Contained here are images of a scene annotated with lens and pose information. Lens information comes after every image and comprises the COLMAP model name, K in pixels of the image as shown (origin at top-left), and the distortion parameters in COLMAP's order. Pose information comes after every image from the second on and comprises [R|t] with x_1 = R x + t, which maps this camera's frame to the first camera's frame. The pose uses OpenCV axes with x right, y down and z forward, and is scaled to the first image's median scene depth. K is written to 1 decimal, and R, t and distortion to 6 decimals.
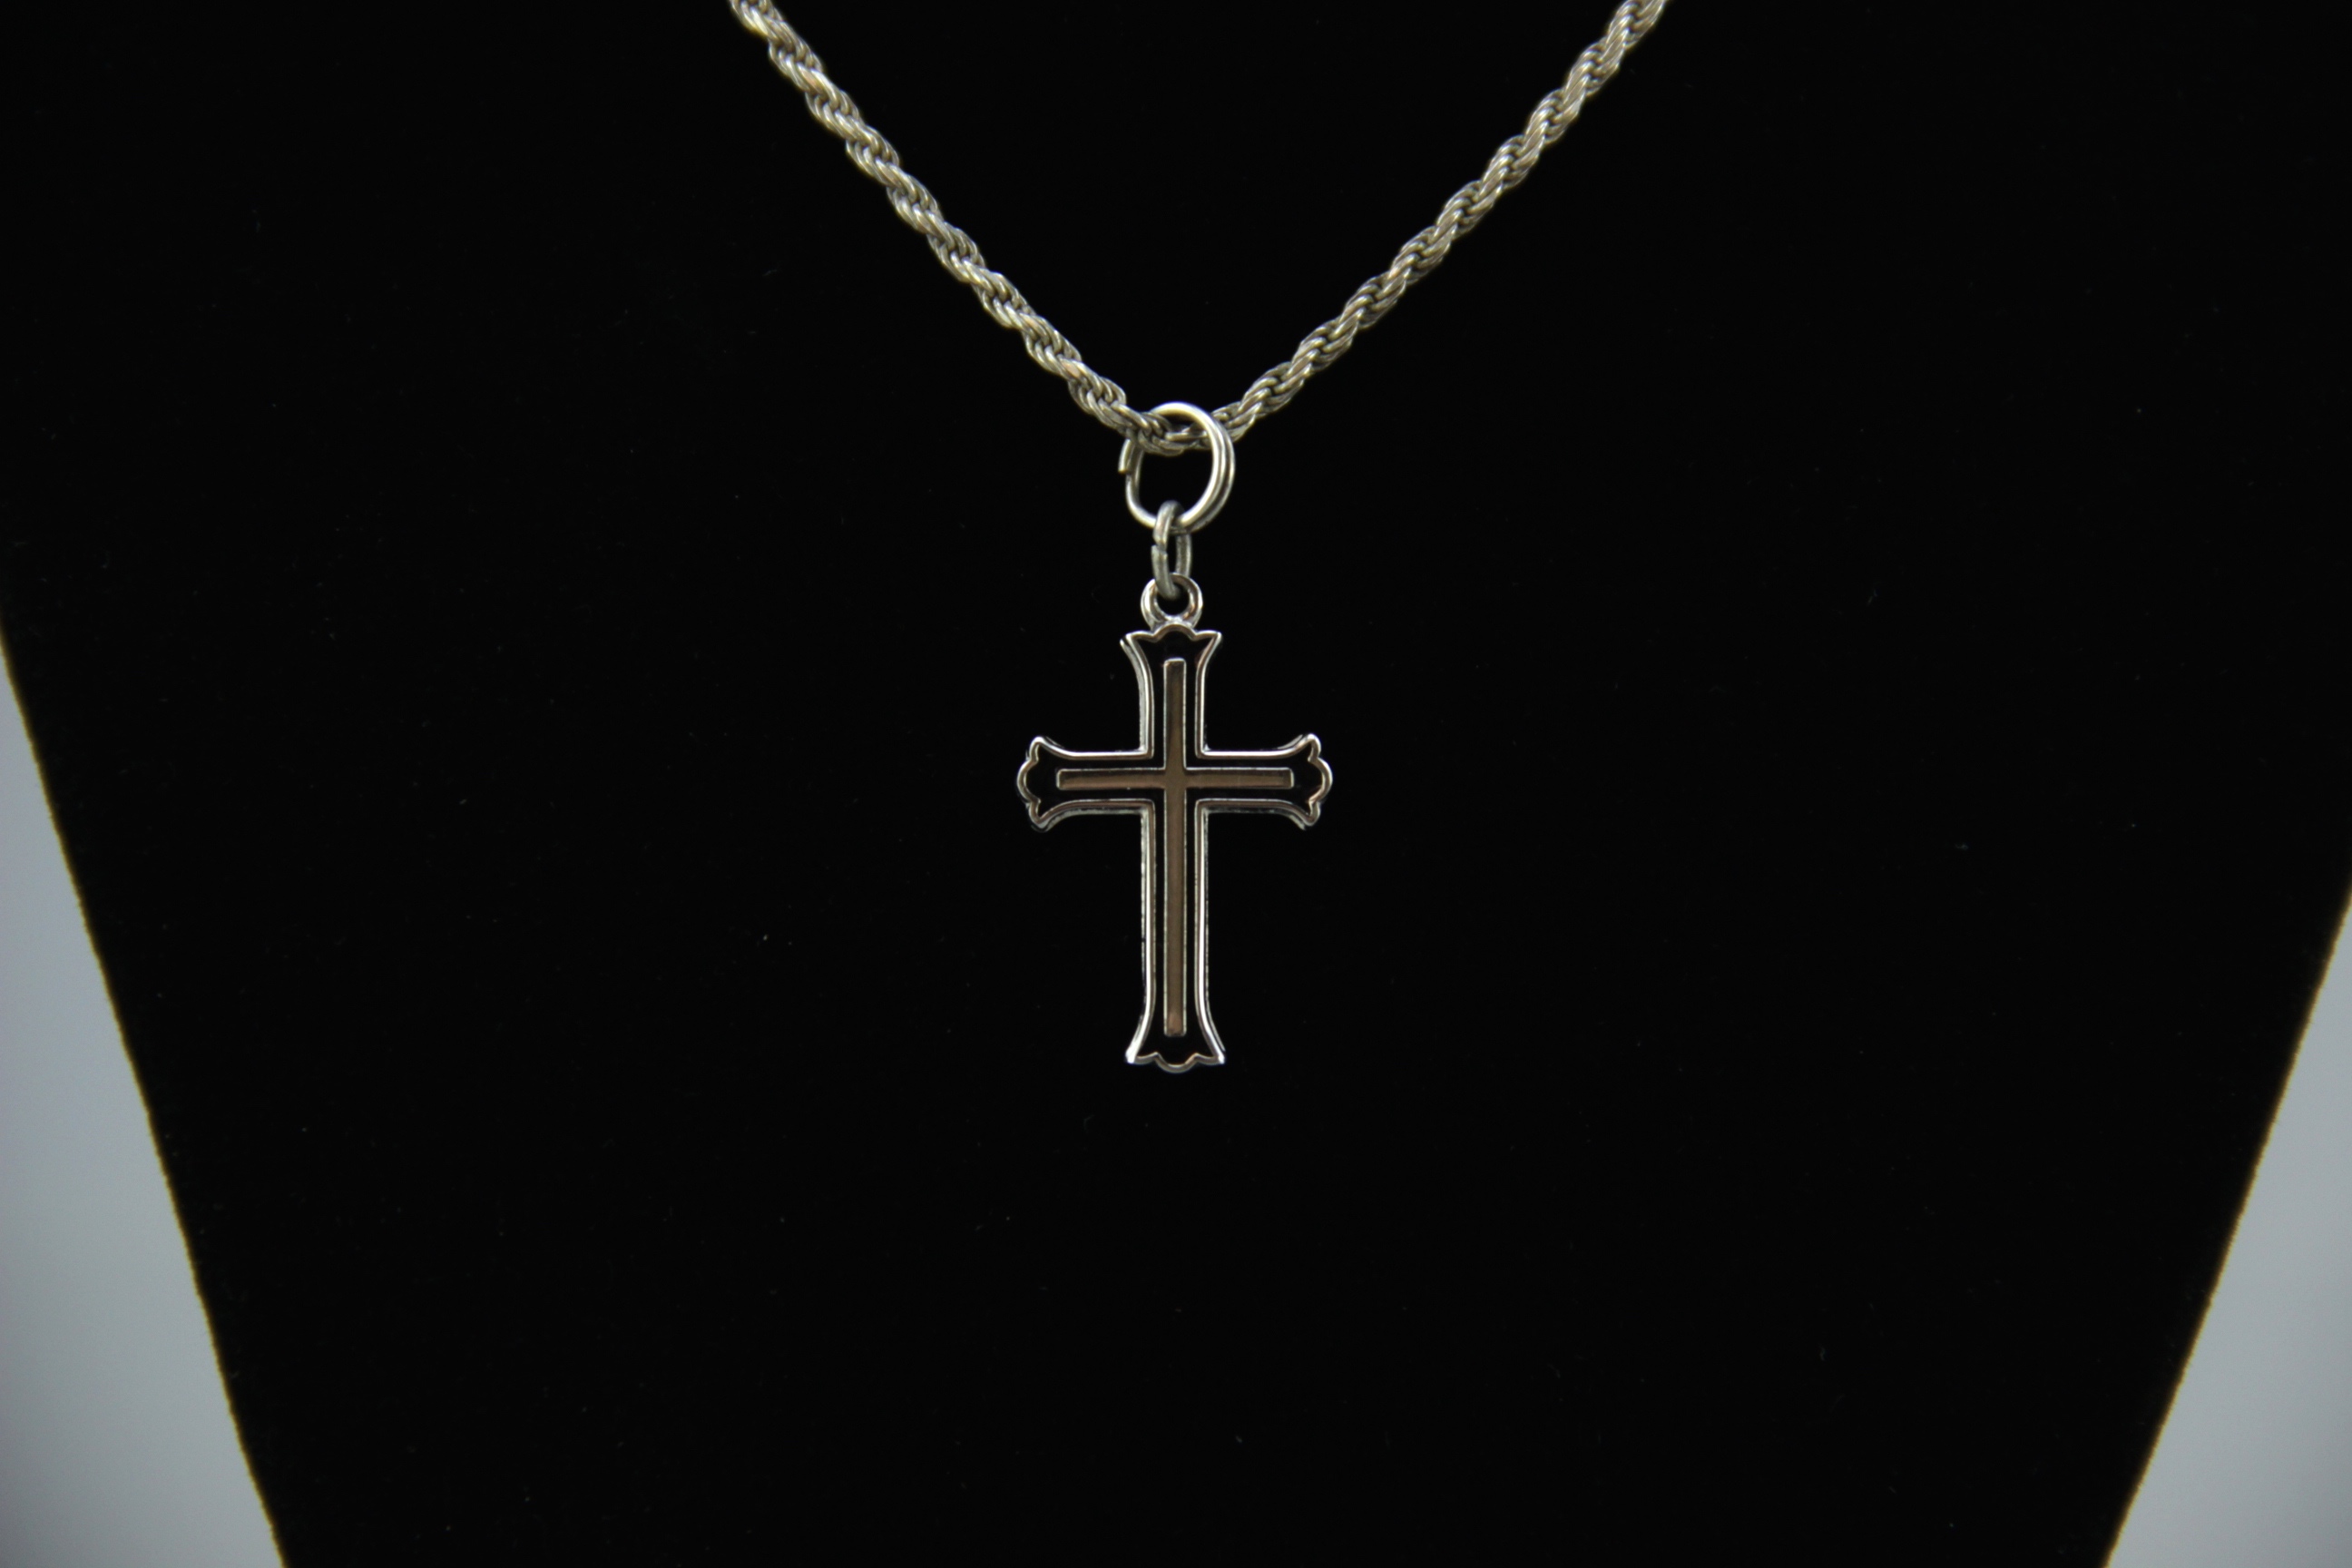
lens RADIAL K [[8763.0, 0, 1176.0], [0, 8763.0, 783.9], [0, 0, 1]] dist [0.003782, 0.000000]
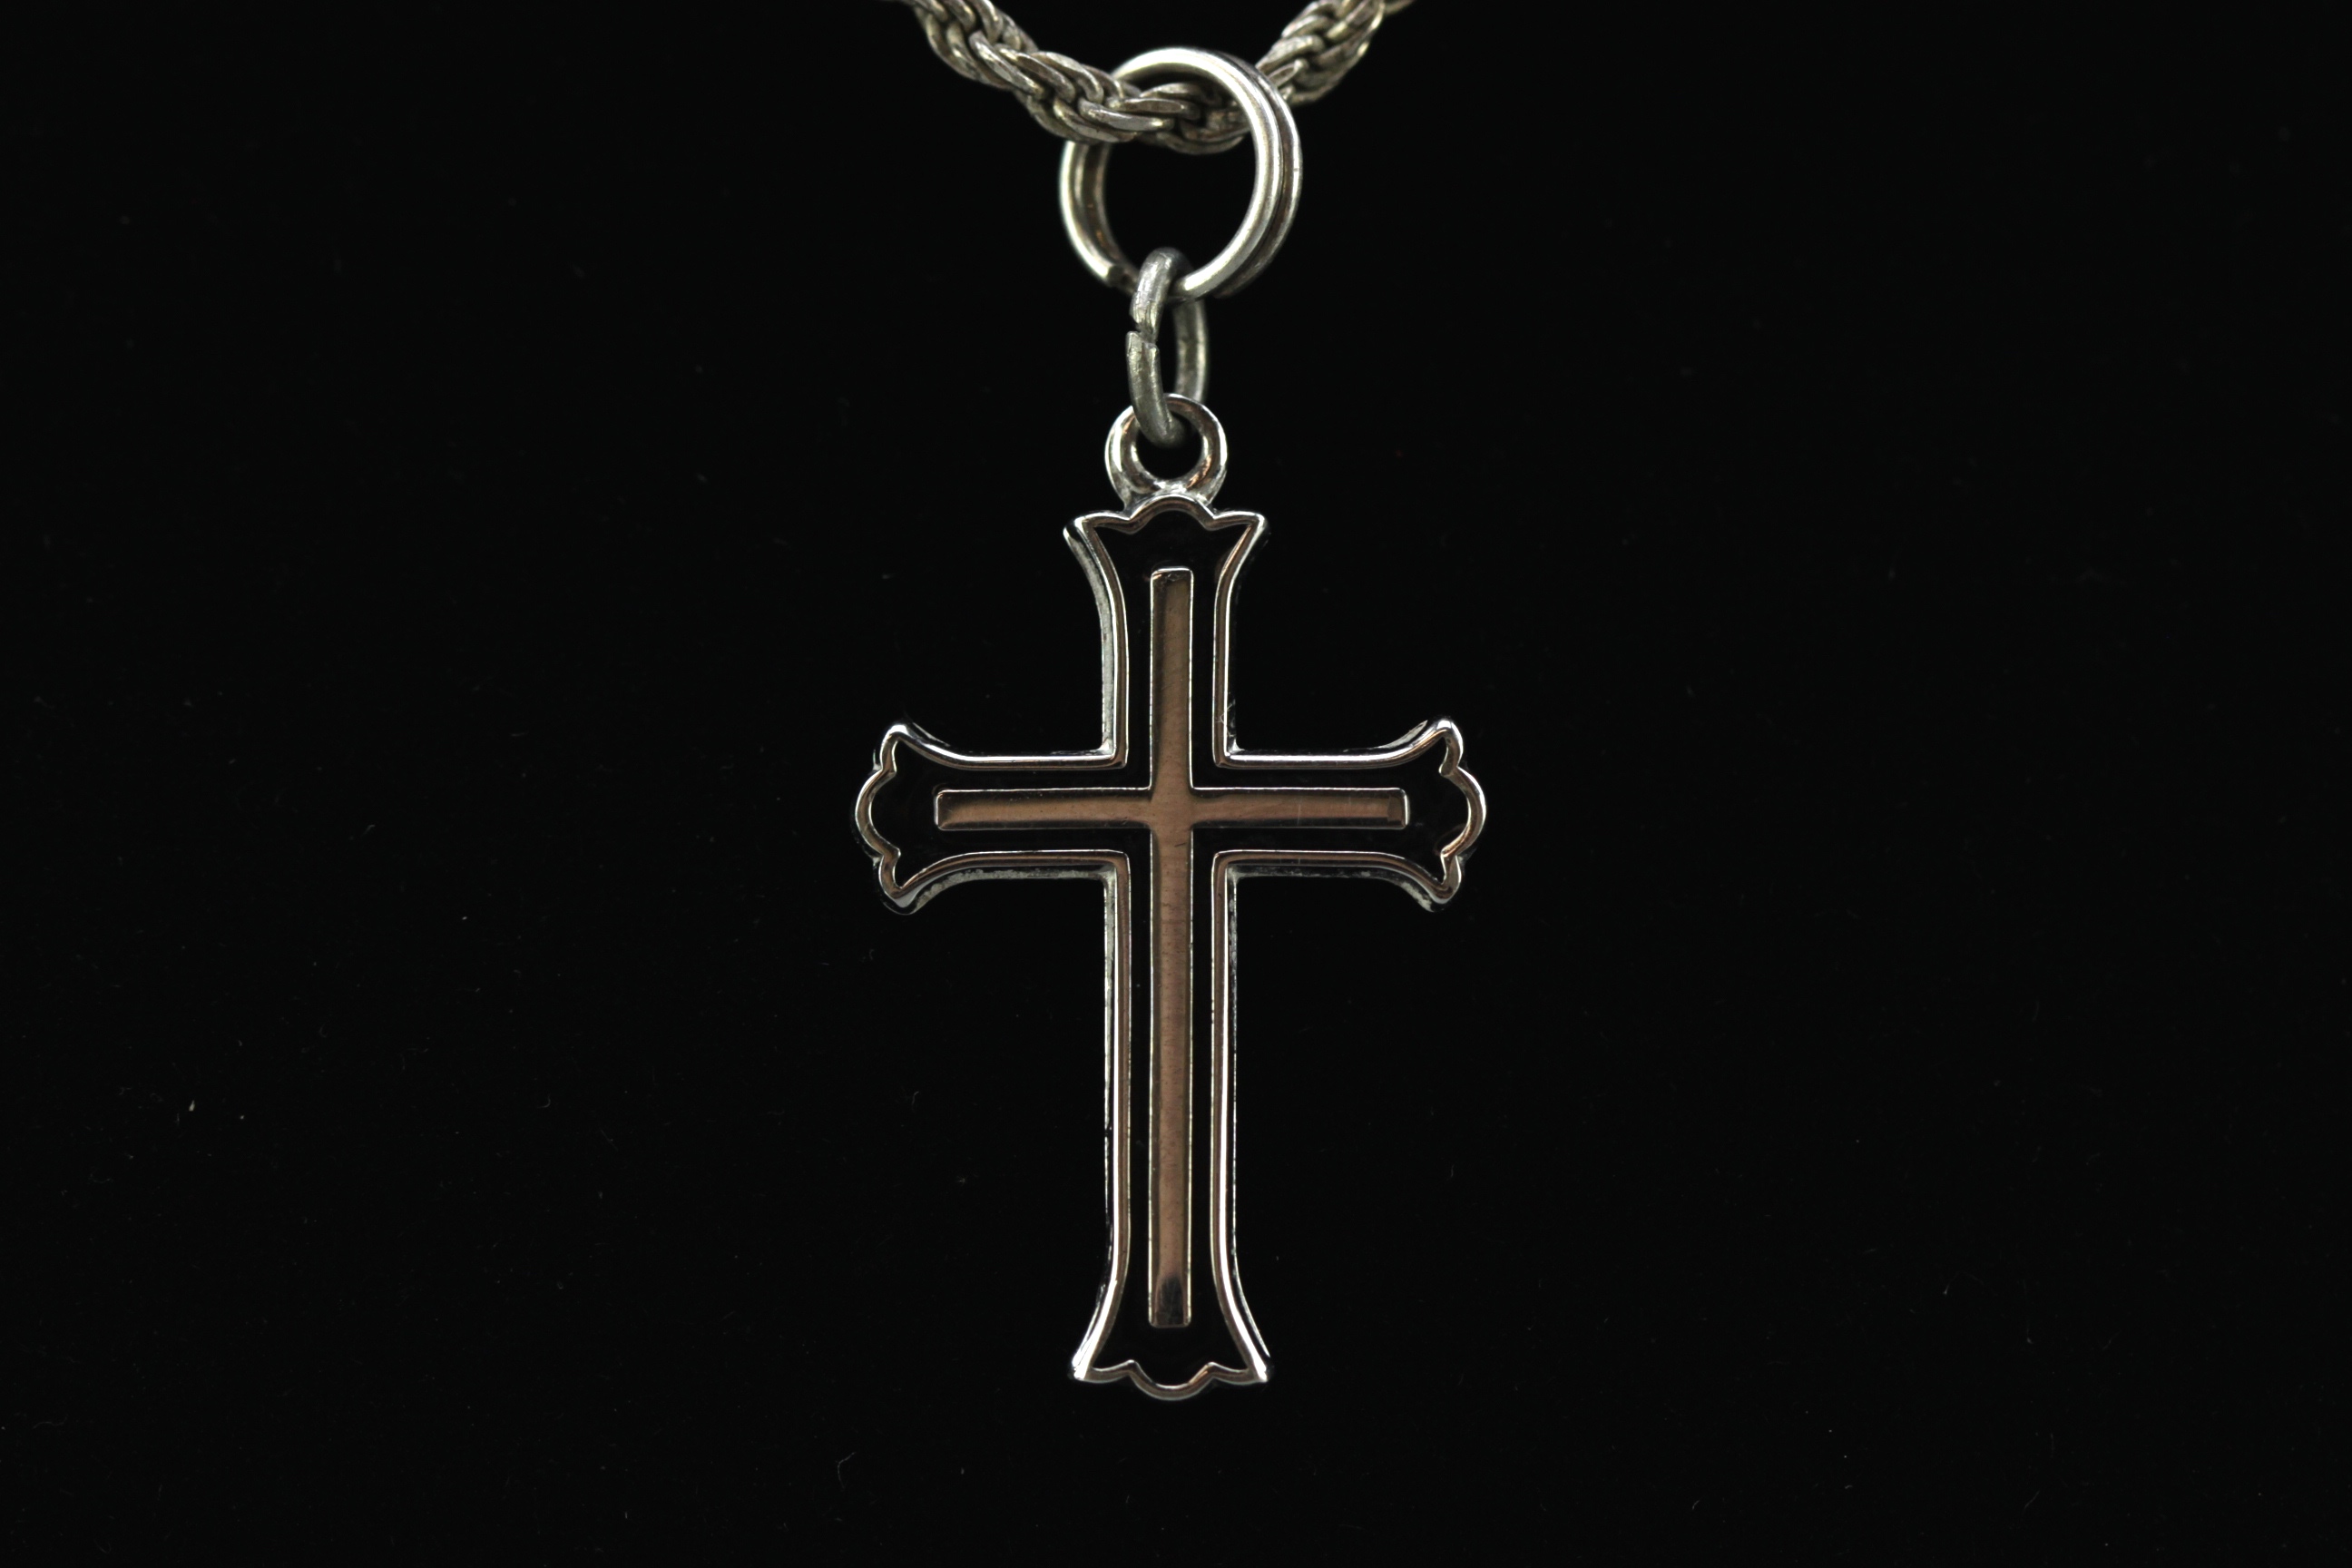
lens RADIAL K [[6669.6, 0, 1176.1], [0, 6669.6, 784.0], [0, 0, 1]] dist [0.361401, 0.000000]
pose [[0.999991, 0.001873, -0.003765, 0.001568], [-0.001880, 0.999997, -0.001796, -0.001302], [0.003762, 0.001803, 0.999991, 0.620438]]
